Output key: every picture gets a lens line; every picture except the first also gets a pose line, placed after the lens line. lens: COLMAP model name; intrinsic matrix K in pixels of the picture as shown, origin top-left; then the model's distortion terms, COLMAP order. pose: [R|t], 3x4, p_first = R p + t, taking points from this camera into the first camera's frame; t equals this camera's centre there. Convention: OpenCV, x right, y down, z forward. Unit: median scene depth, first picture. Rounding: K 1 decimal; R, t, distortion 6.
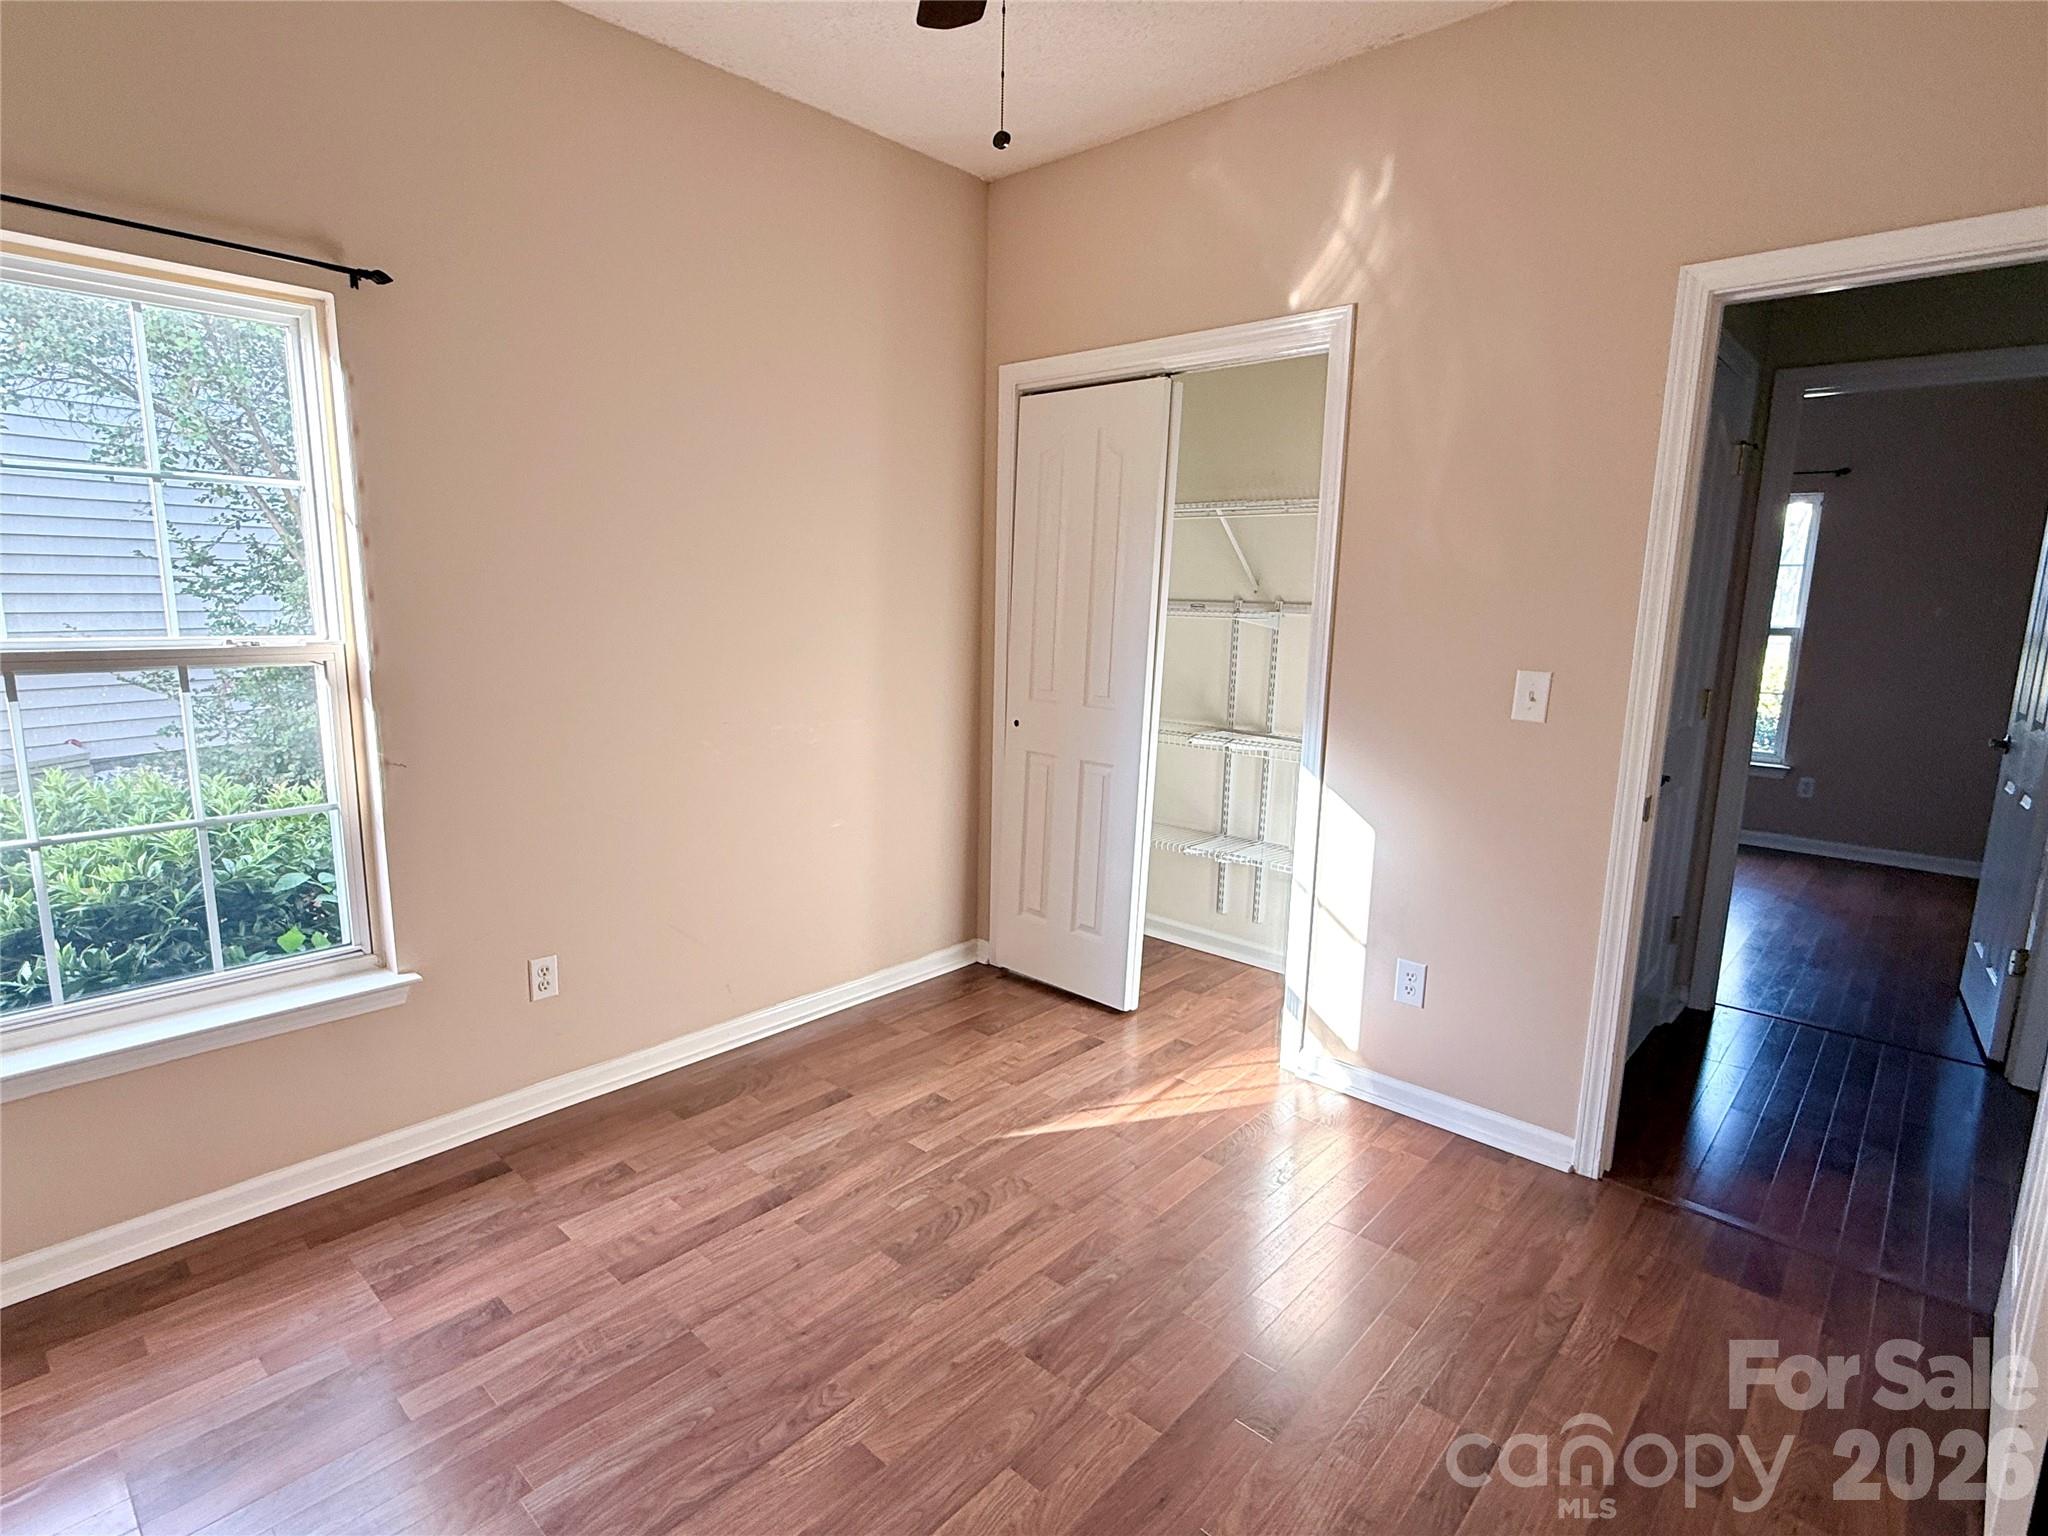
lens RADIAL K [[1041.8, 0, 1030.6], [0, 1041.8, 755.6], [0, 0, 1]] dist [0.004443, 0.000135]
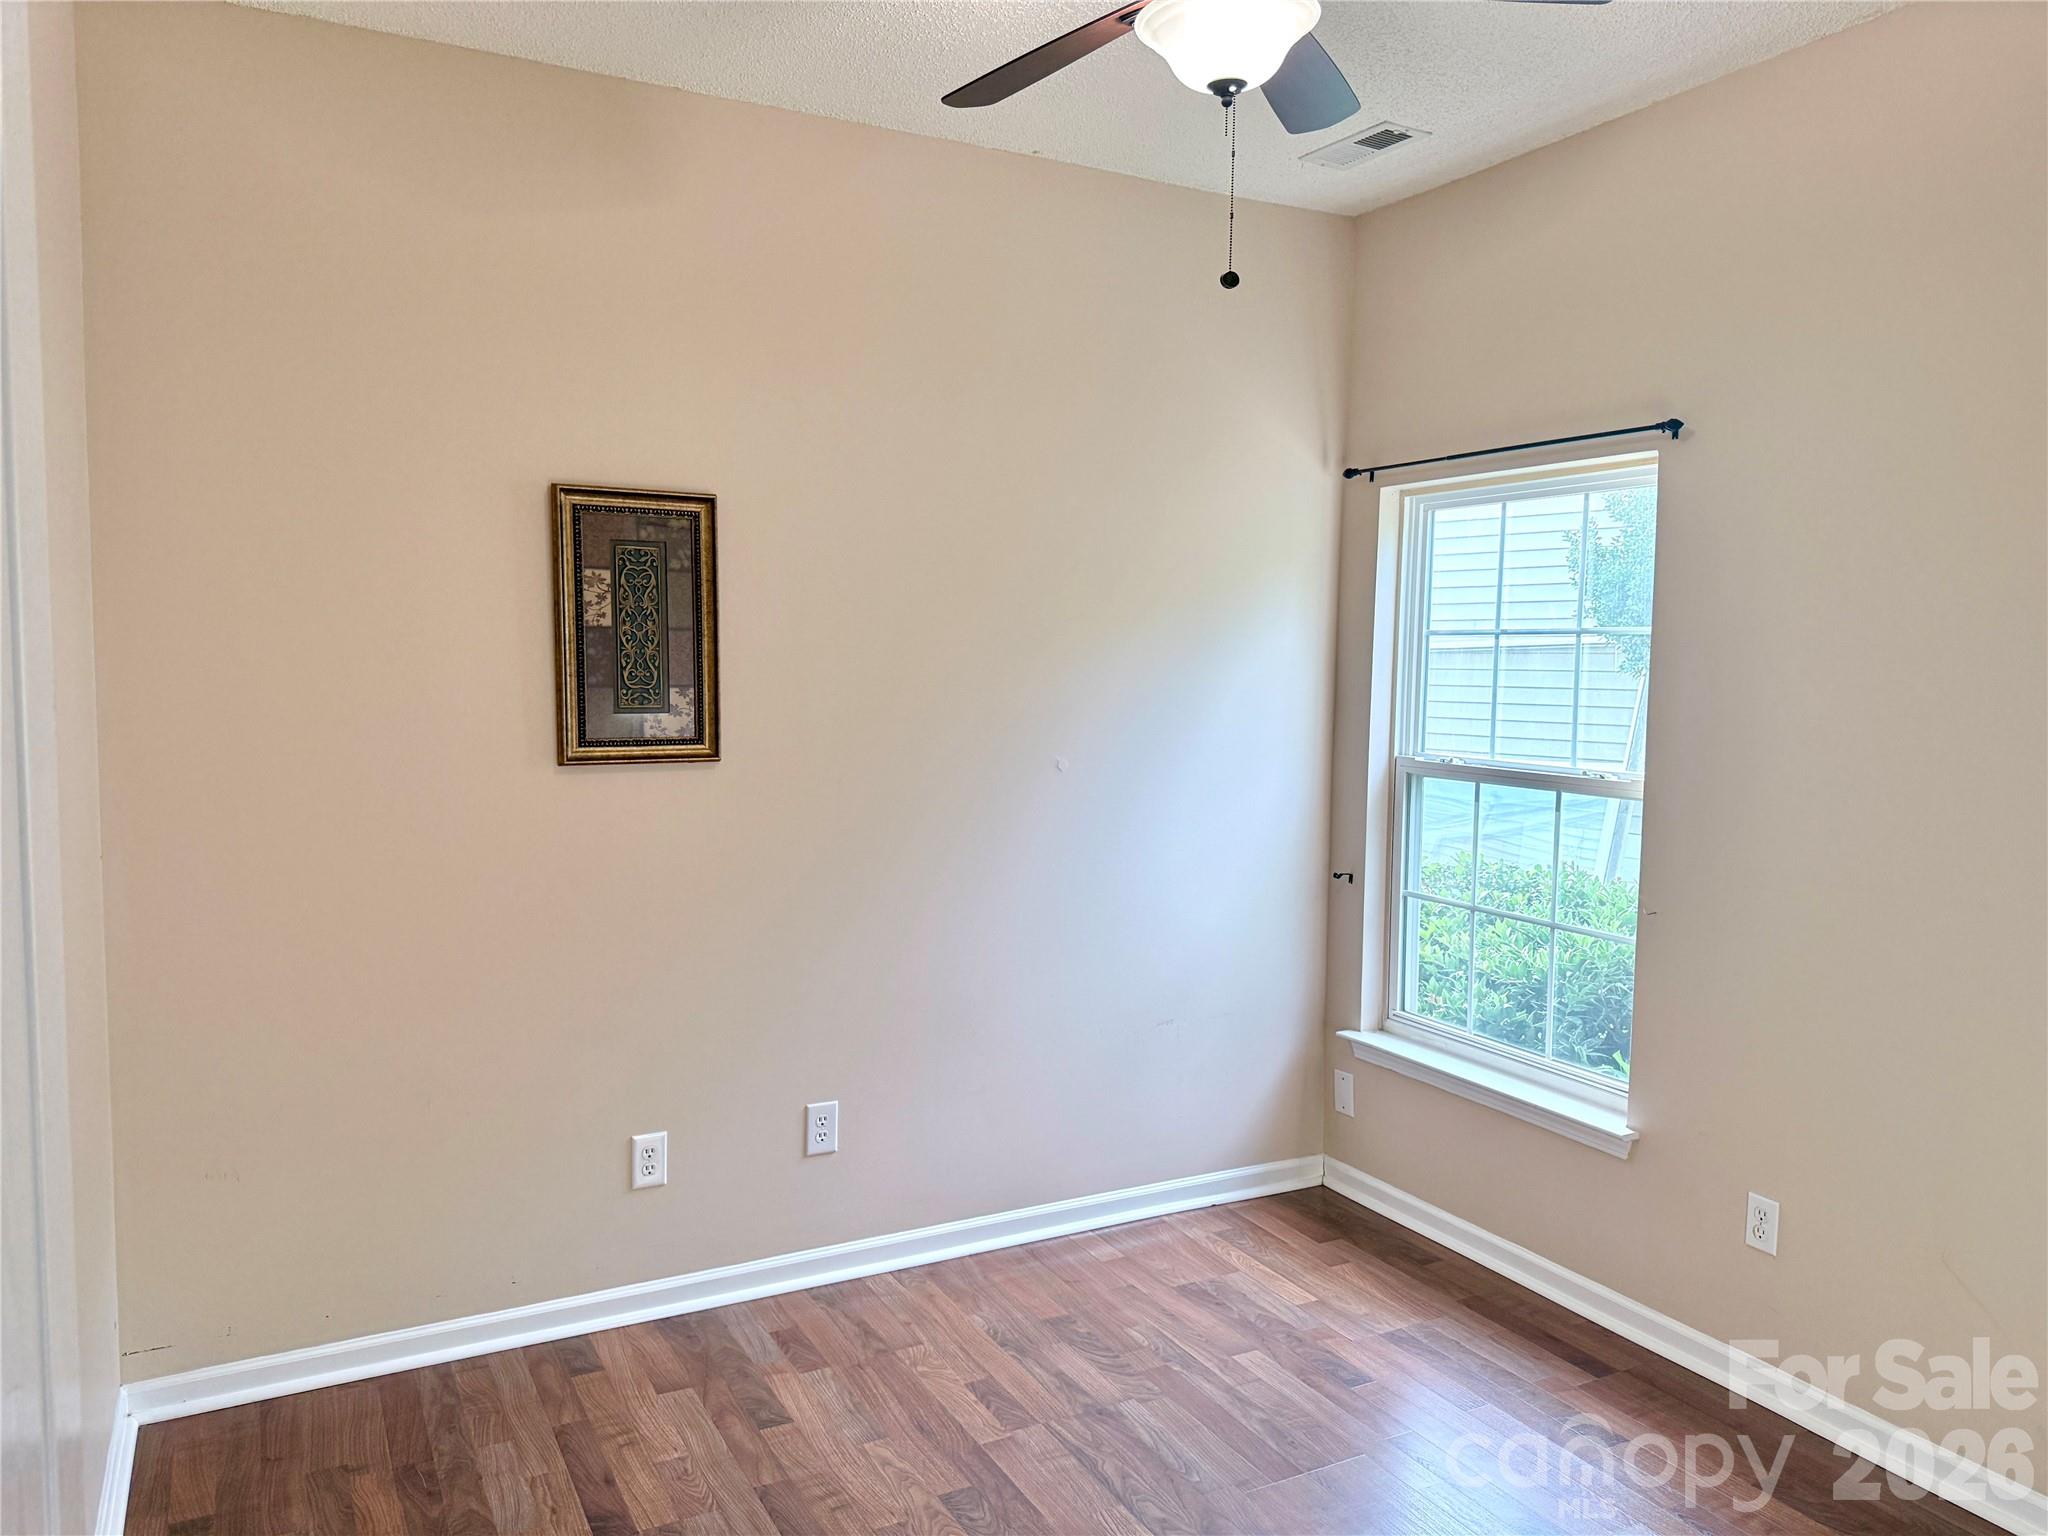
lens RADIAL K [[1445.3, 0, 1023.0], [0, 1445.3, 780.3], [0, 0, 1]] dist [0.063337, -0.076824]
pose [[-0.353490, 0.036052, -0.934743, 1.048406], [-0.183975, 0.977061, 0.107258, -0.178065], [0.917168, 0.209884, -0.338749, 1.130013]]
